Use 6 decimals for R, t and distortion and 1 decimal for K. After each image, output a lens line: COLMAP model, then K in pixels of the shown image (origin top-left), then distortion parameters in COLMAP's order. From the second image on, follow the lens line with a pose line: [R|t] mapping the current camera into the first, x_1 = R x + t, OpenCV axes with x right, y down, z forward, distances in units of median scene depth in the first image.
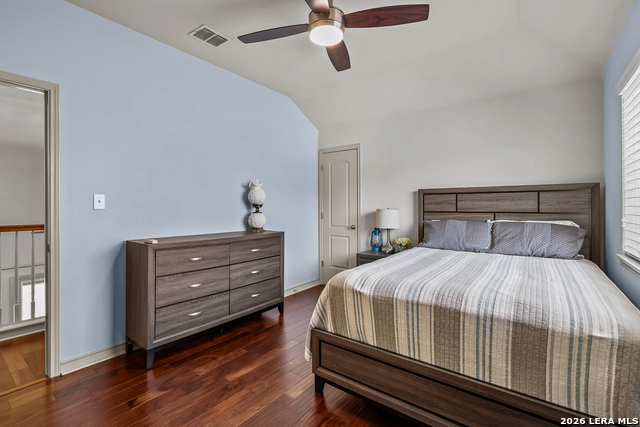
lens RADIAL K [[293.5, 0, 315.8], [0, 293.5, 208.3], [0, 0, 1]] dist [-0.002446, -0.000194]
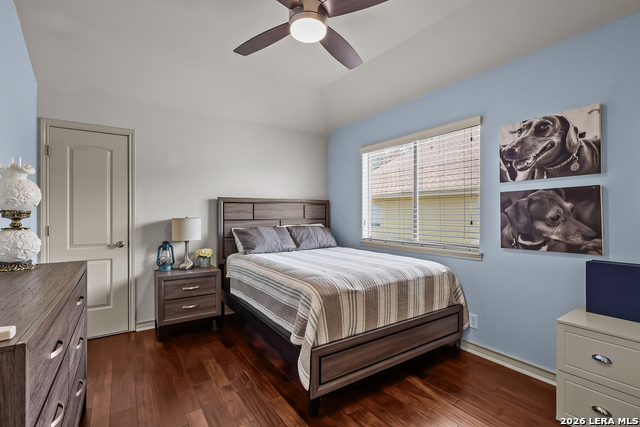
lens RADIAL K [[297.5, 0, 320.0], [0, 297.5, 213.5], [0, 0, 1]] dist [-0.000500, 0.000080]
pose [[0.316764, 0.000826, 0.948504, -0.531138], [0.006530, 0.999974, -0.003052, -0.005887], [-0.948482, 0.007161, 0.316751, 0.412967]]
